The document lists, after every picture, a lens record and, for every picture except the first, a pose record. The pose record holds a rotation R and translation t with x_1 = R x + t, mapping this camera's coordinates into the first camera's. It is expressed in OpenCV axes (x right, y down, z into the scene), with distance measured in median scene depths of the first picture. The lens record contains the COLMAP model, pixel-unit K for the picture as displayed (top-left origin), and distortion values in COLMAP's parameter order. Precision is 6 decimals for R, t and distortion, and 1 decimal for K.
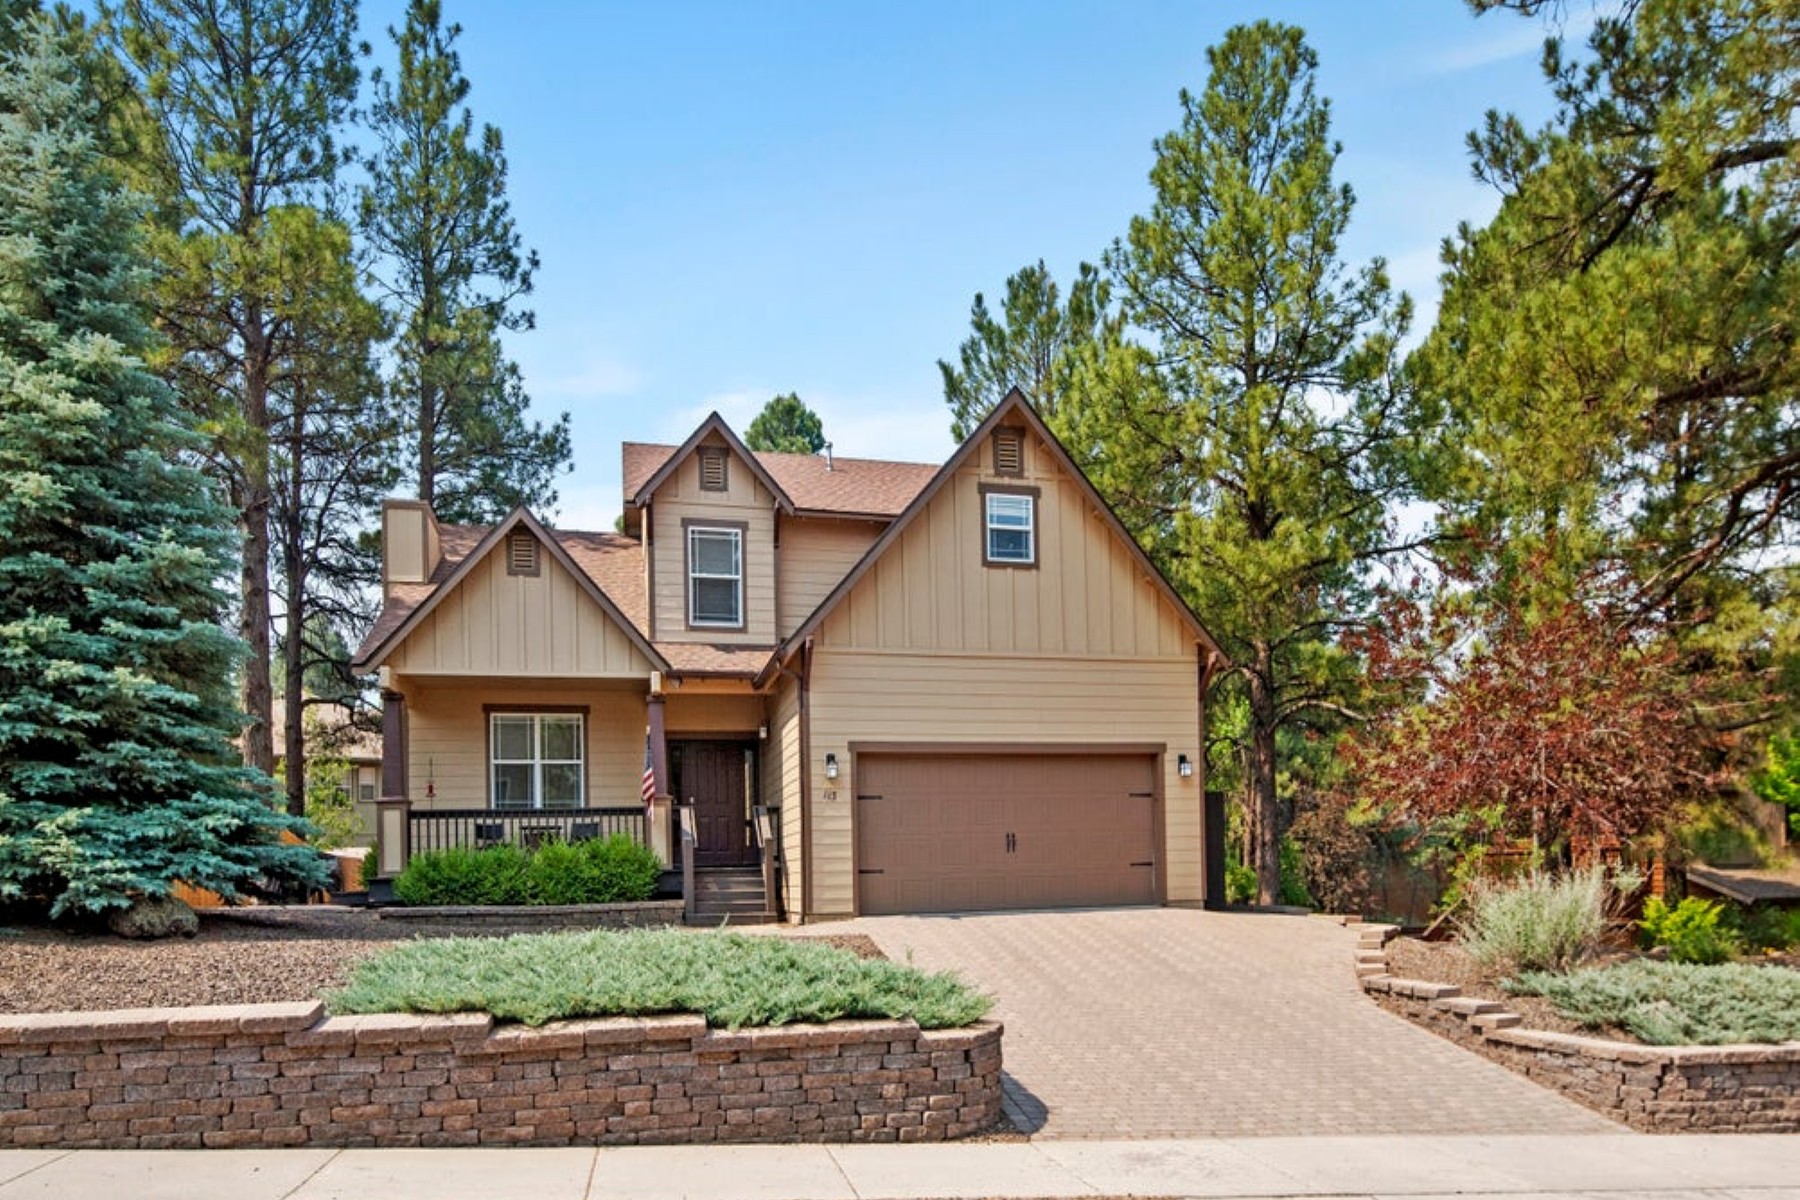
lens RADIAL K [[1298.3, 0, 987.3], [0, 1298.3, 691.8], [0, 0, 1]] dist [0.005817, -0.000869]
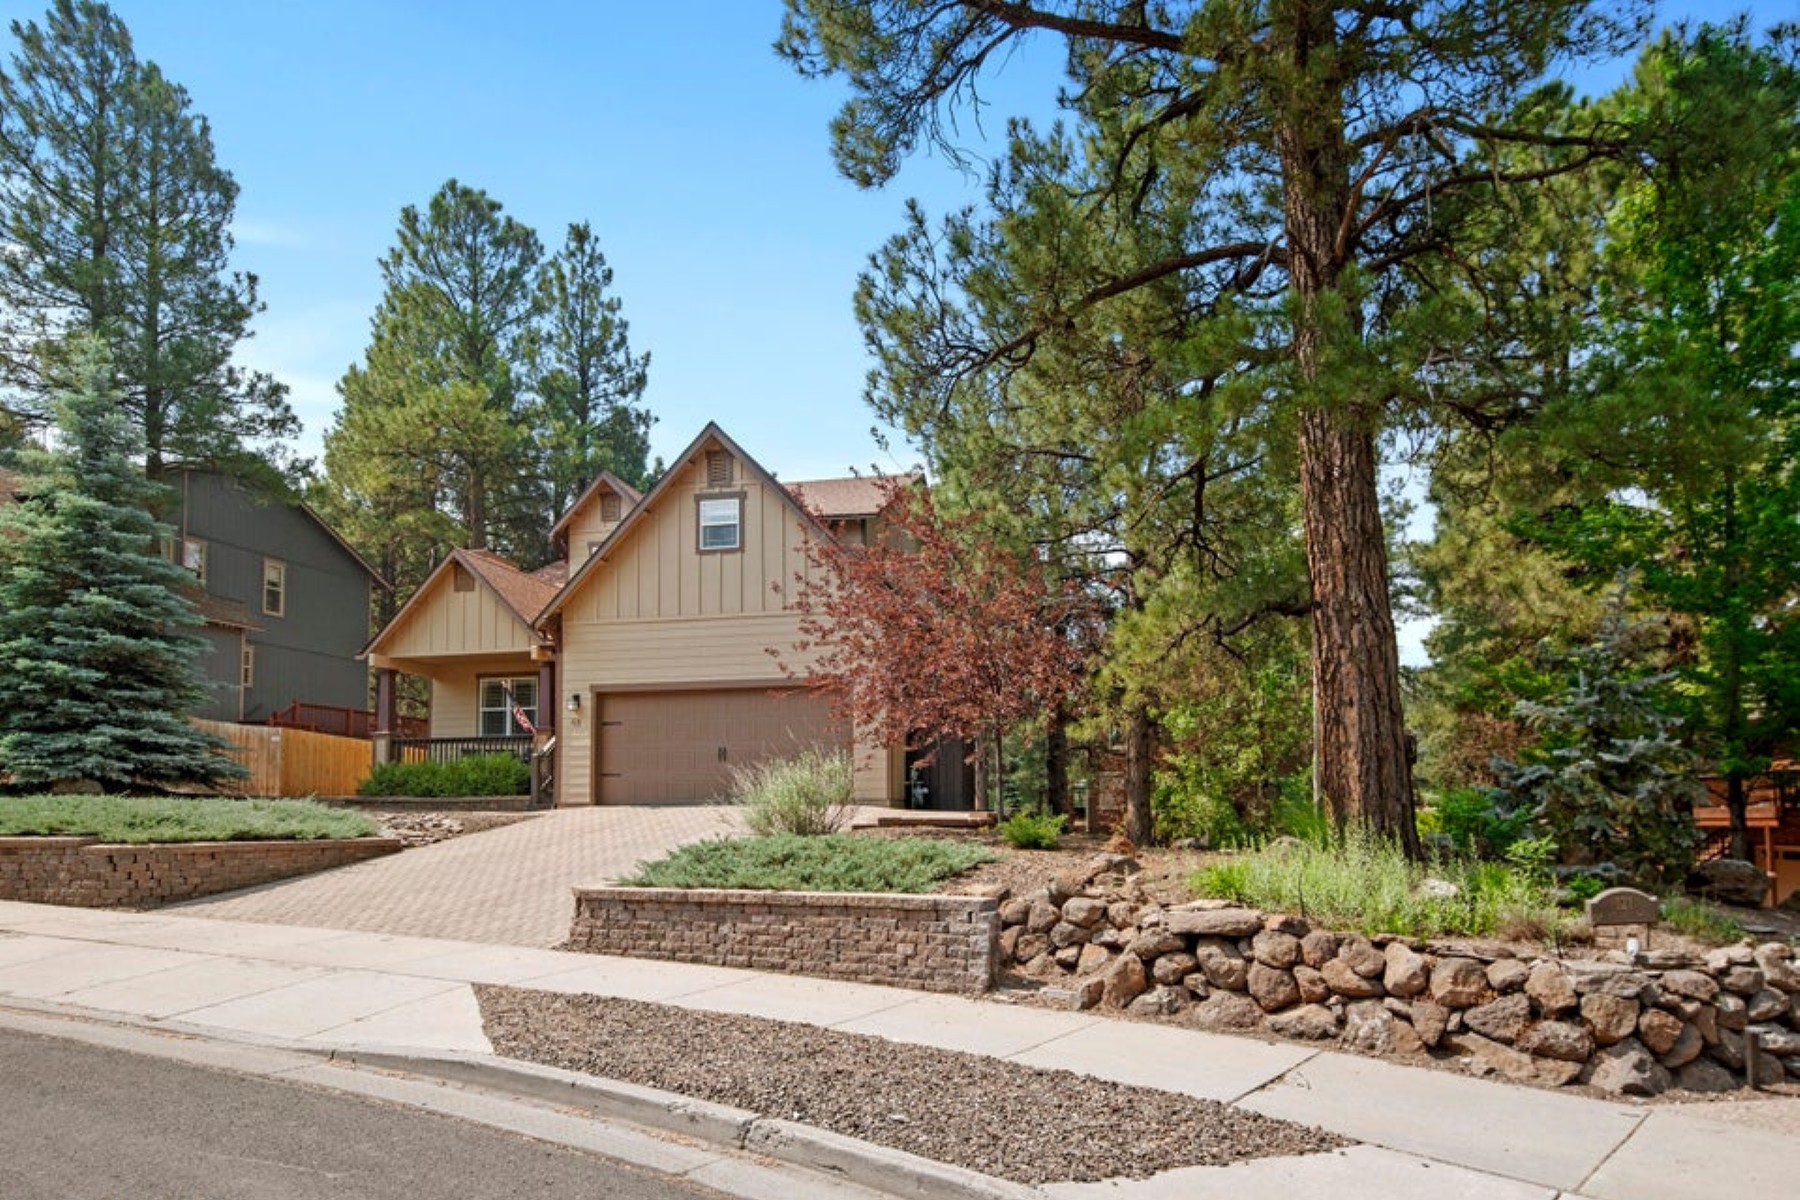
lens RADIAL K [[966.0, 0, 750.6], [0, 966.0, 671.6], [0, 0, 1]] dist [0.002639, 0.000611]
pose [[0.894897, -0.050386, -0.443419, 0.490806], [0.053432, 0.998556, -0.005631, 0.035819], [0.443063, -0.018653, 0.896297, 0.104711]]
